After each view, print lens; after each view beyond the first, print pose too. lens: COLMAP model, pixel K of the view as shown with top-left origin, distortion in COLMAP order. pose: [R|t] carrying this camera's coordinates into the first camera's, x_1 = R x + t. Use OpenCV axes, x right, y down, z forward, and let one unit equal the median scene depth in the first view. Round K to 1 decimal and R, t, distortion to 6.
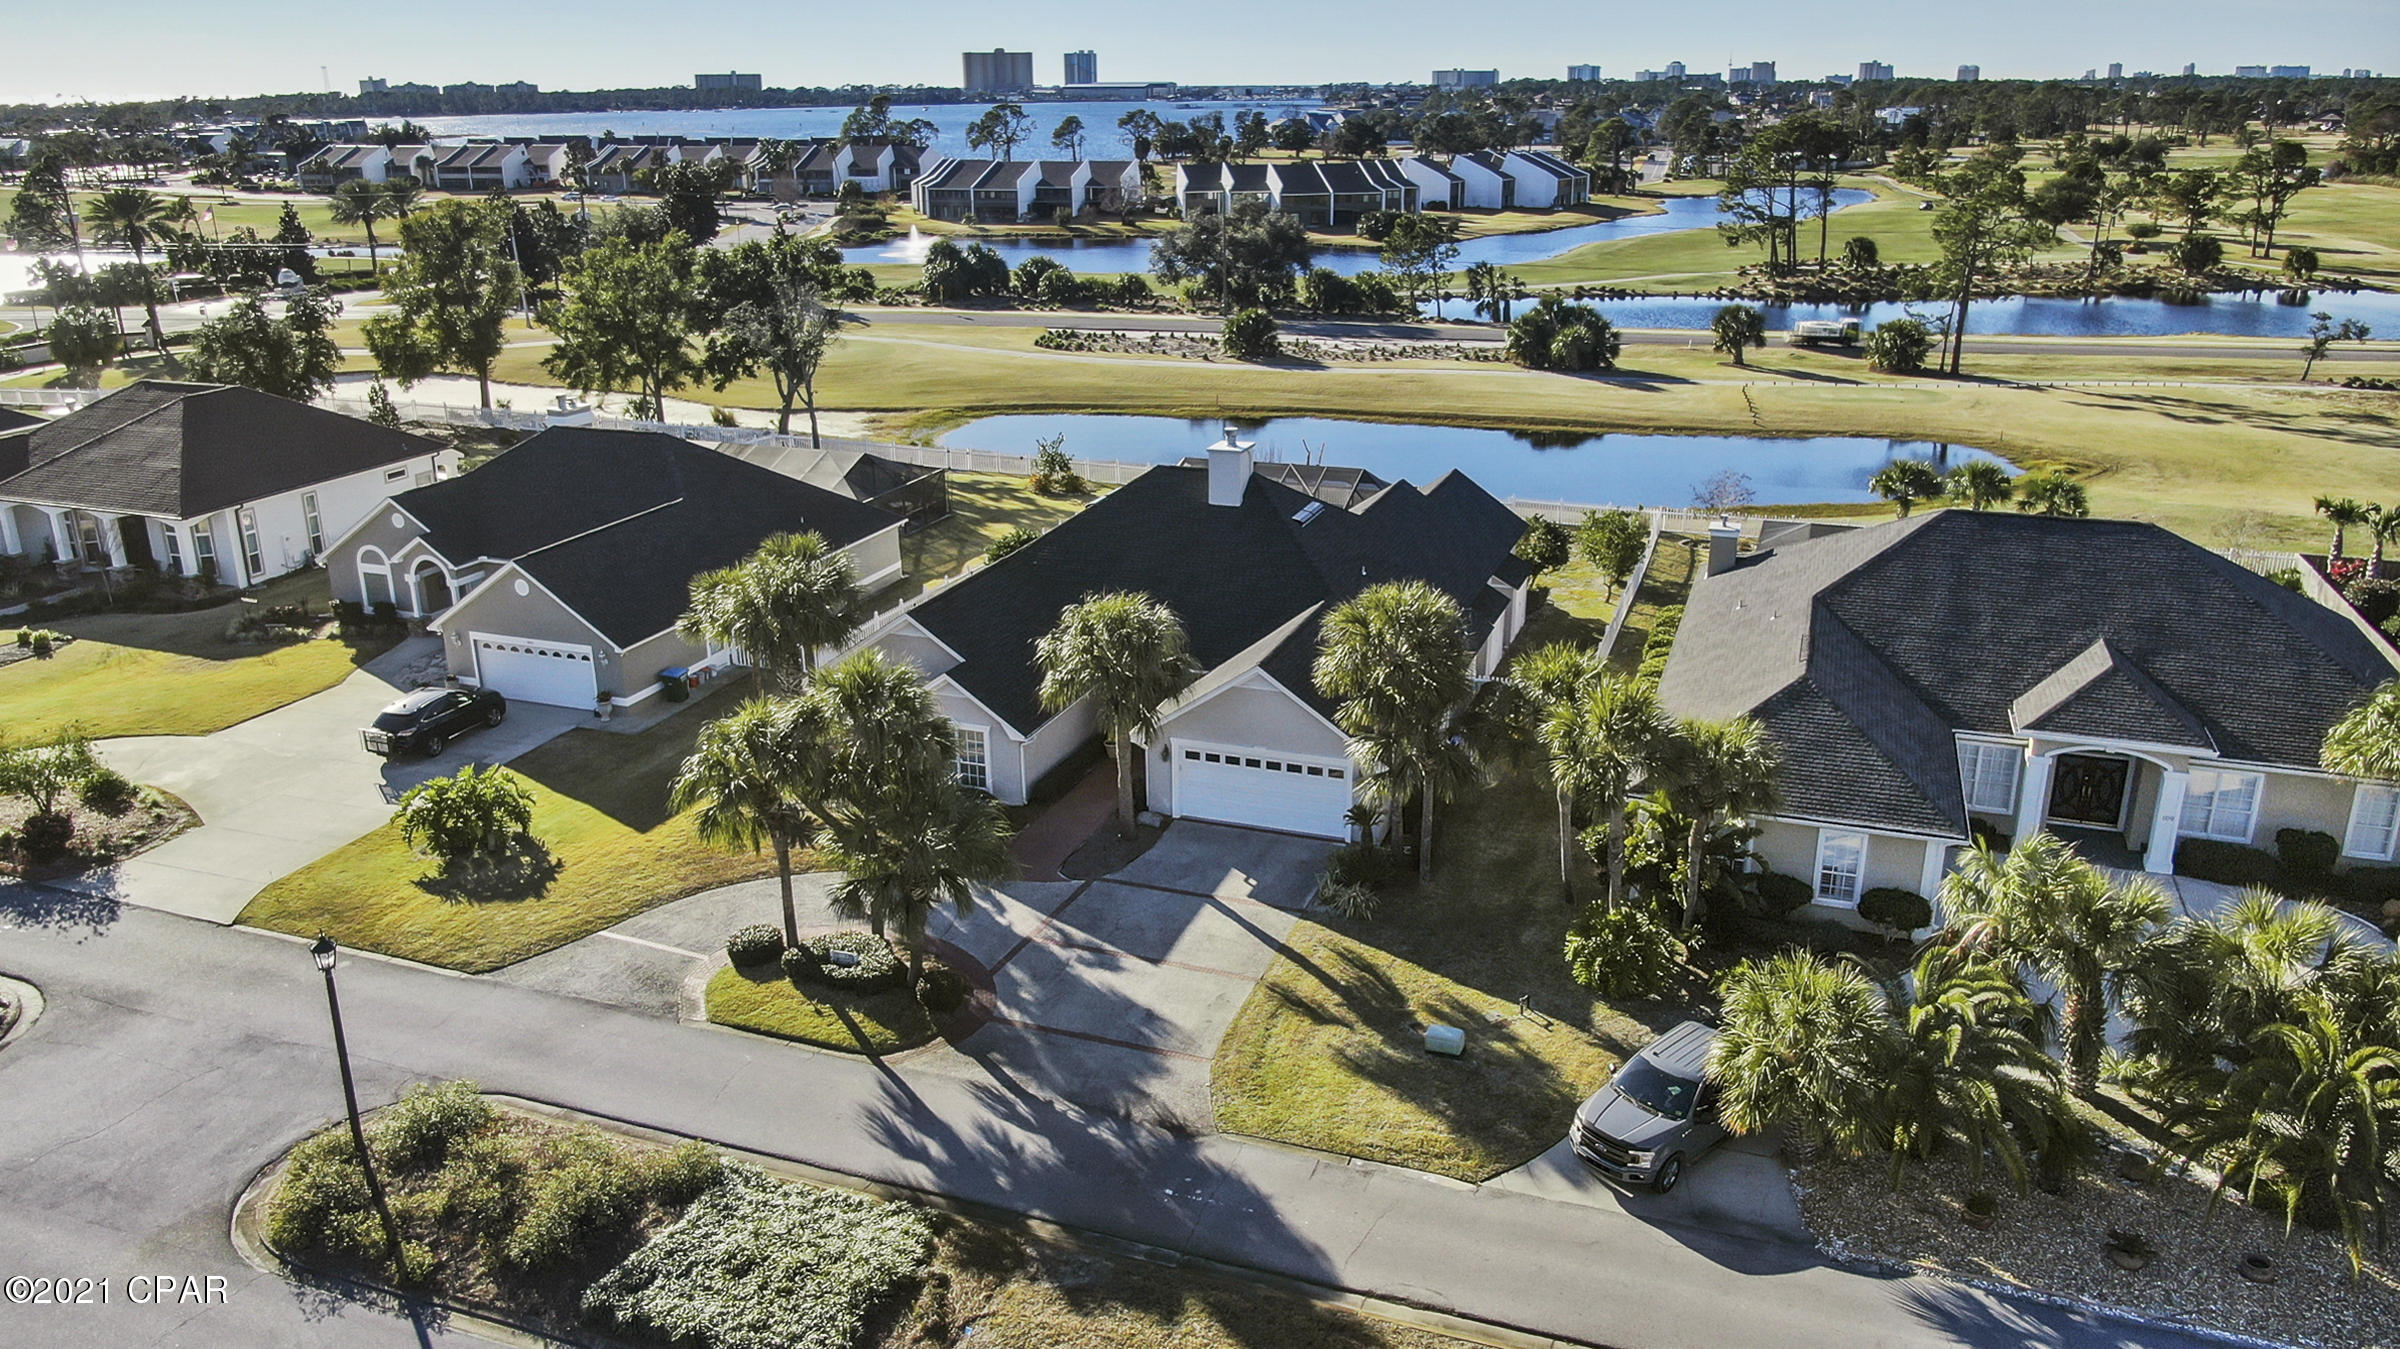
lens RADIAL K [[1690.1, 0, 1200.0], [0, 1690.1, 674.5], [0, 0, 1]] dist [-0.004821, -0.000858]
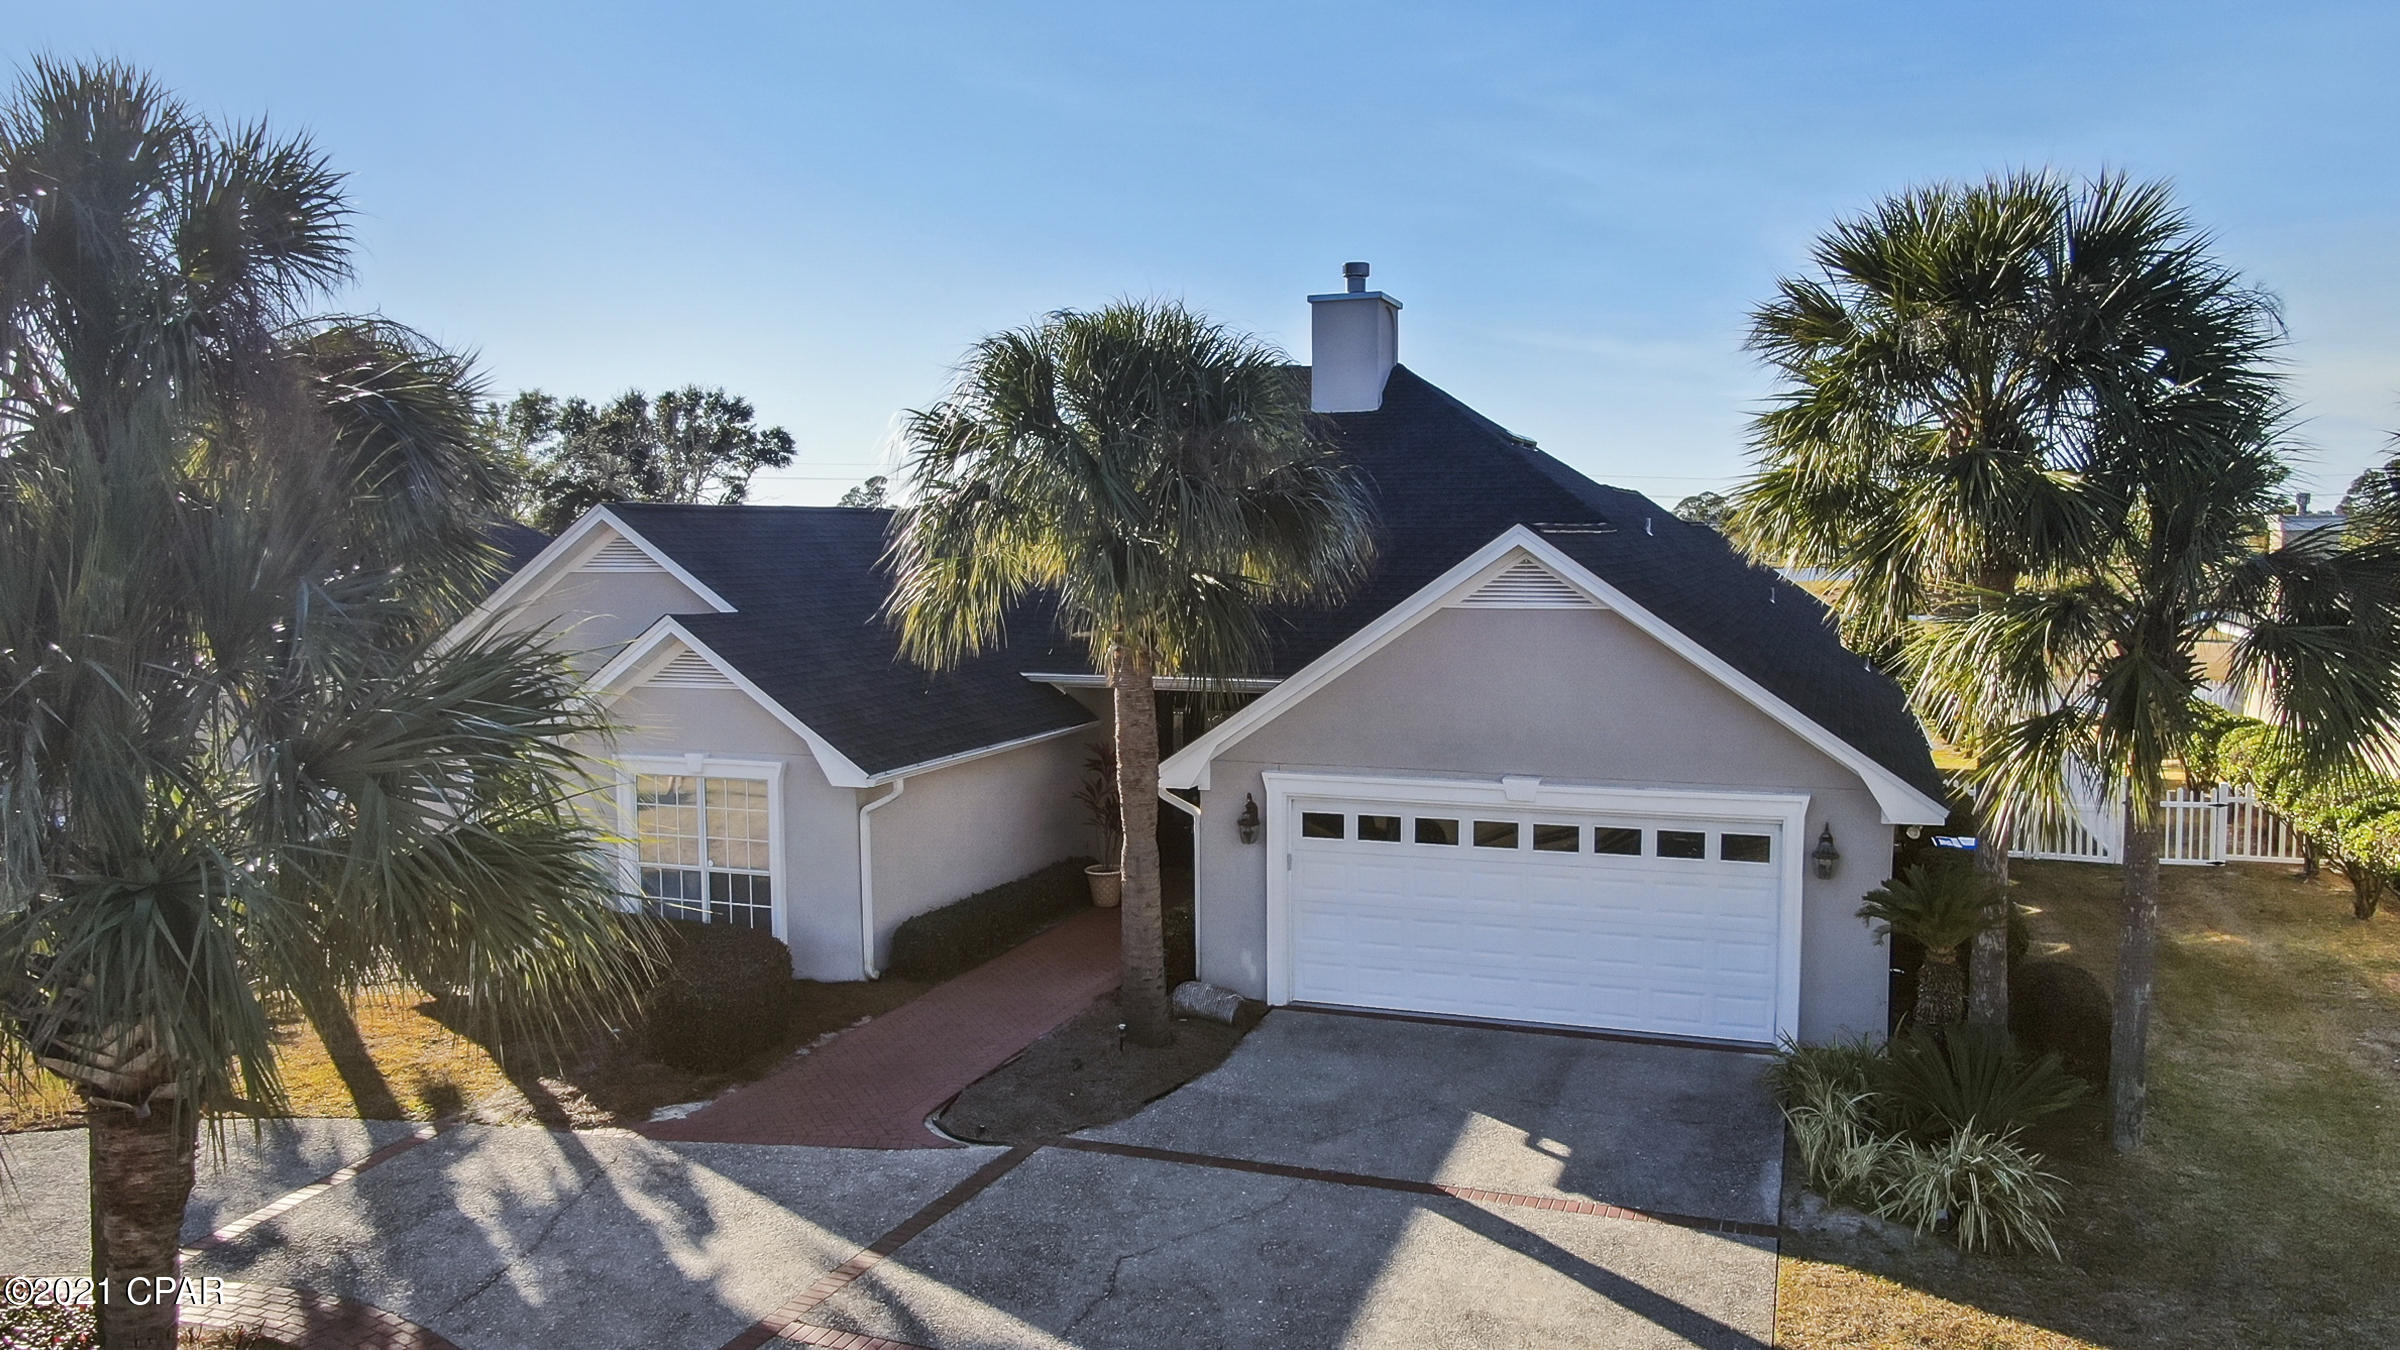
lens RADIAL K [[1690.1, 0, 1200.0], [0, 1690.1, 675.0], [0, 0, 1]] dist [-0.004821, -0.000858]
pose [[0.999999, 0.000960, -0.000320, -0.031118], [-0.001010, 0.966081, -0.258237, 0.111466], [0.000061, 0.258237, 0.966081, 0.638395]]
